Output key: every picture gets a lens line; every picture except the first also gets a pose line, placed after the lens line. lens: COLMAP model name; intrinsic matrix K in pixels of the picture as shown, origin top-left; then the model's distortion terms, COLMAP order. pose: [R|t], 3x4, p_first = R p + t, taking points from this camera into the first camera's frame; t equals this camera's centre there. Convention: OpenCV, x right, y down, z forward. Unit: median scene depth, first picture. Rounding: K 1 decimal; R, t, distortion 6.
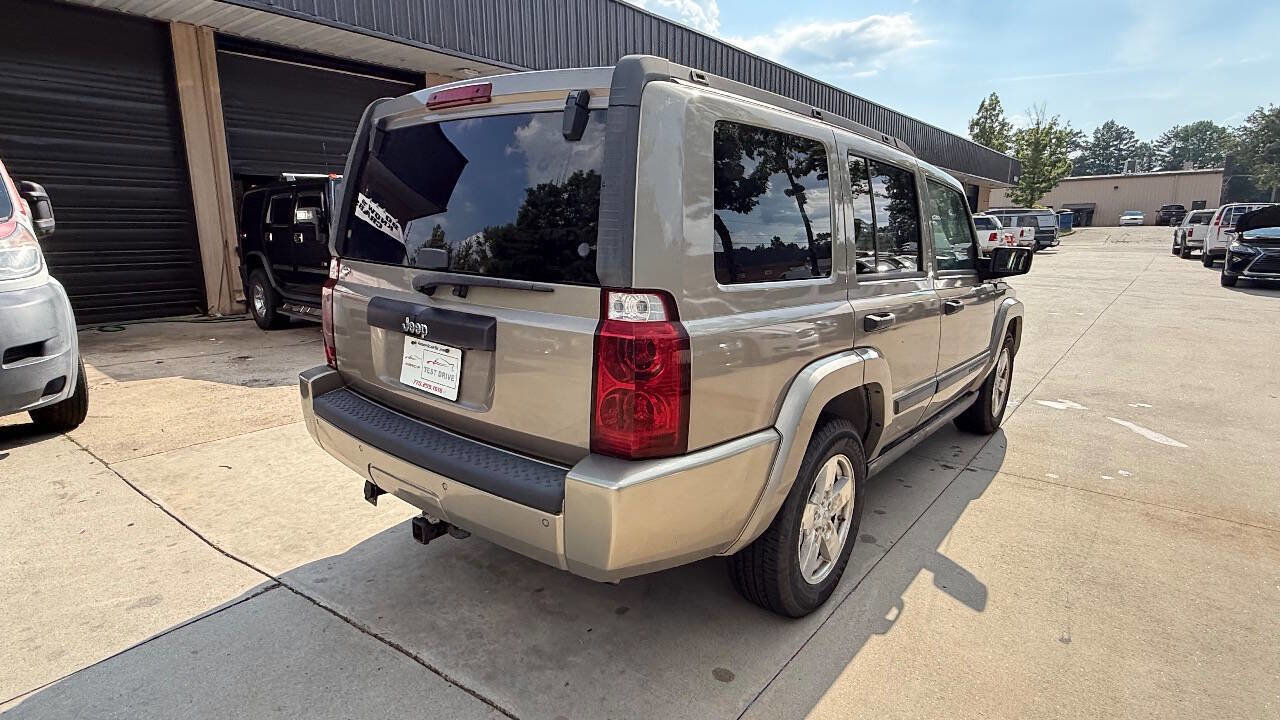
lens RADIAL K [[676.4, 0, 637.5], [0, 676.4, 353.9], [0, 0, 1]] dist [0.002085, -0.000135]
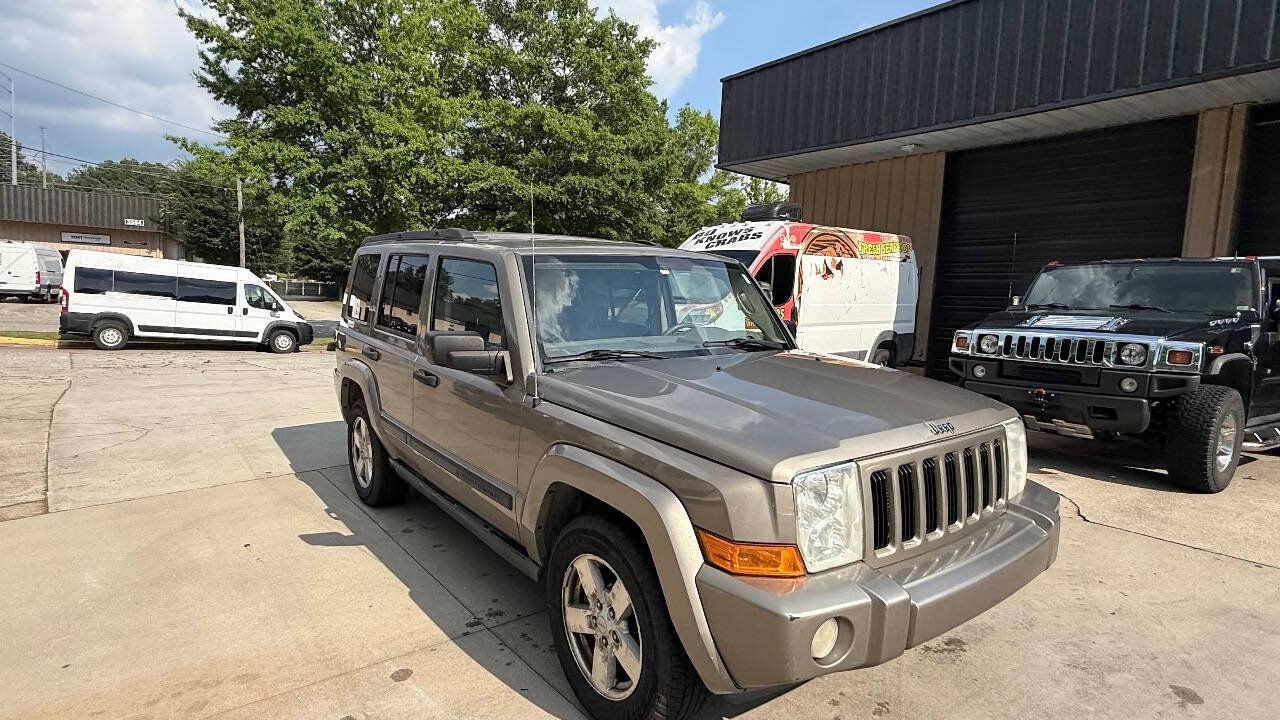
lens RADIAL K [[660.1, 0, 631.6], [0, 660.1, 357.2], [0, 0, 1]] dist [0.000302, -0.000796]
pose [[-0.236527, 0.082843, -0.968087, 1.692267], [-0.210187, 0.968404, 0.134223, -0.374309], [0.948618, 0.235226, -0.211641, 1.863986]]
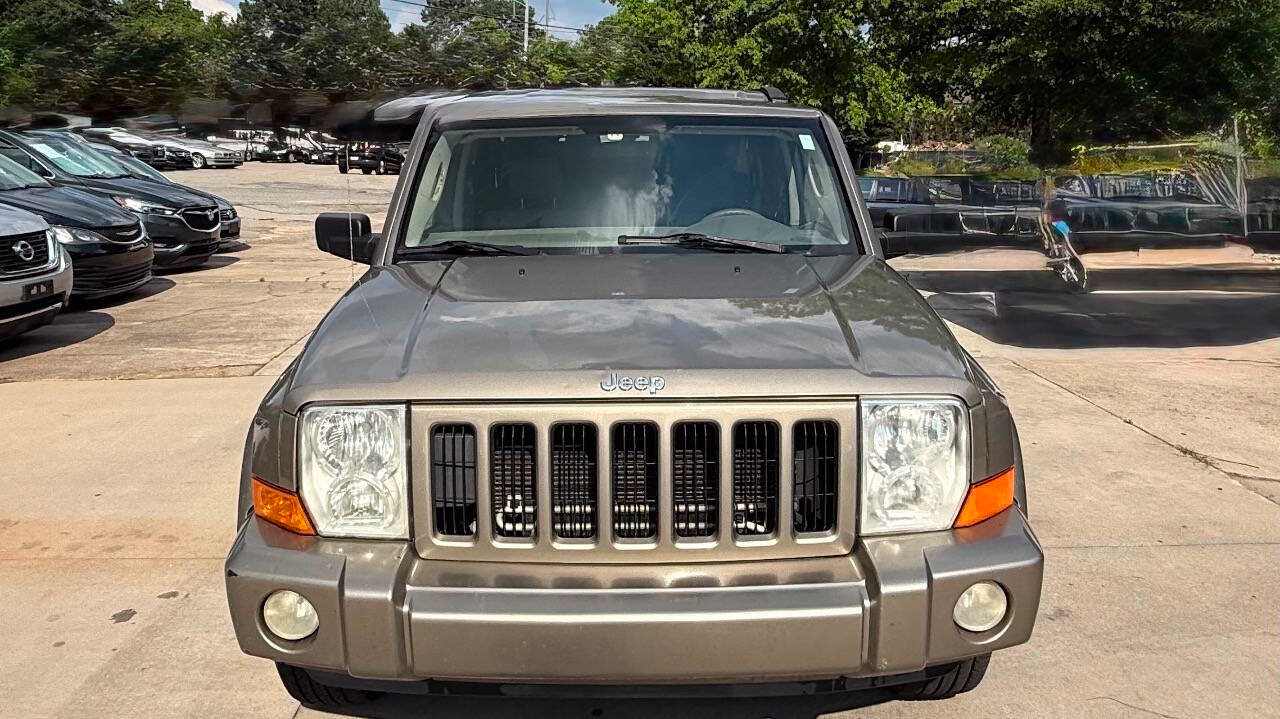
lens RADIAL K [[927.3, 0, 631.1], [0, 927.3, 291.6], [0, 0, 1]] dist [0.000097, 0.000692]
pose [[-0.768329, 0.084432, -0.634462, 1.275007], [-0.132677, 0.948721, 0.286924, -0.531747], [0.626153, 0.304631, -0.717727, 2.560681]]
